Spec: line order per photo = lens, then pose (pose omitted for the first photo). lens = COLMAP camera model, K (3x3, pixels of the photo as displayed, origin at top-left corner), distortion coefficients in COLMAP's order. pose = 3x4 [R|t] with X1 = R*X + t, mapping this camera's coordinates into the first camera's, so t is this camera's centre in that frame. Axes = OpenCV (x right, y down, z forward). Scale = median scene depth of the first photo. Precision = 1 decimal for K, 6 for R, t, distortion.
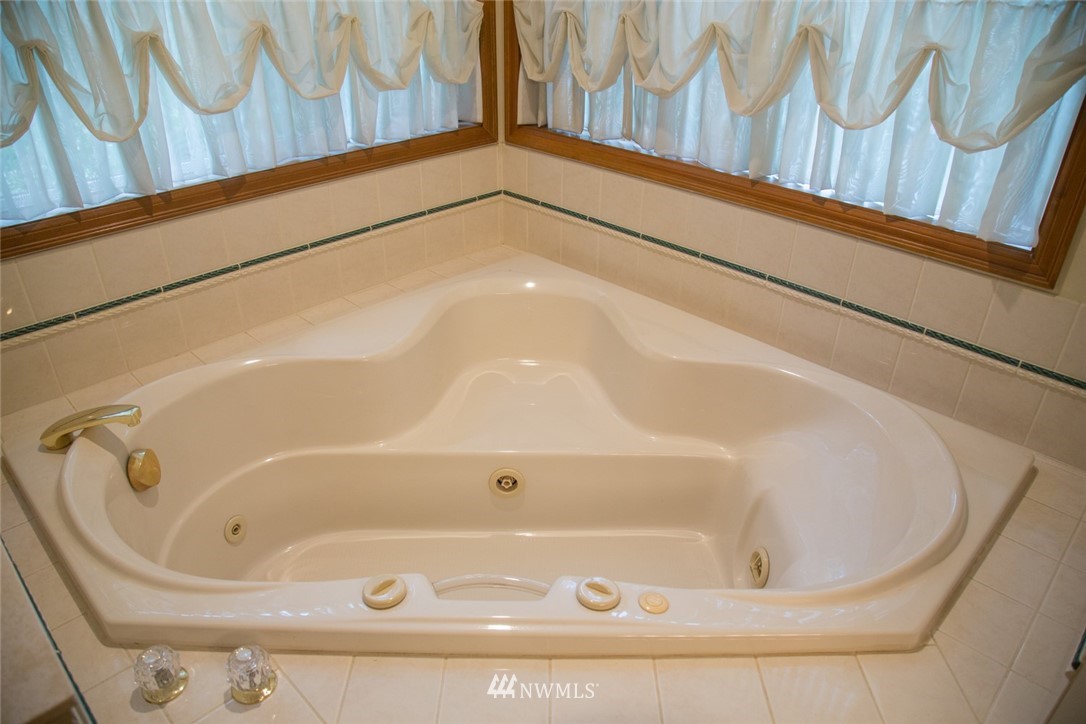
lens RADIAL K [[735.6, 0, 552.5], [0, 735.6, 368.5], [0, 0, 1]] dist [-0.127263, 0.077029]
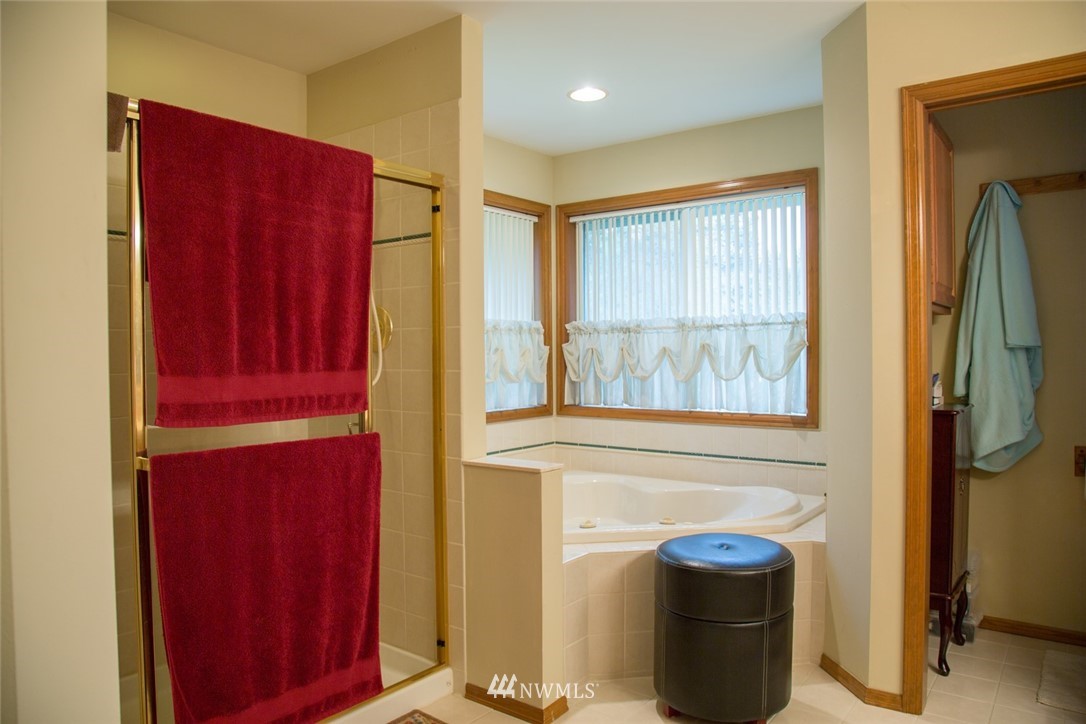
lens RADIAL K [[735.6, 0, 552.5], [0, 735.6, 368.5], [0, 0, 1]] dist [-0.127263, 0.077029]
pose [[0.990941, -0.022187, 0.132453, -0.417248], [0.084257, 0.870718, -0.484510, 0.652597], [-0.104580, 0.491281, 0.864700, -0.920882]]
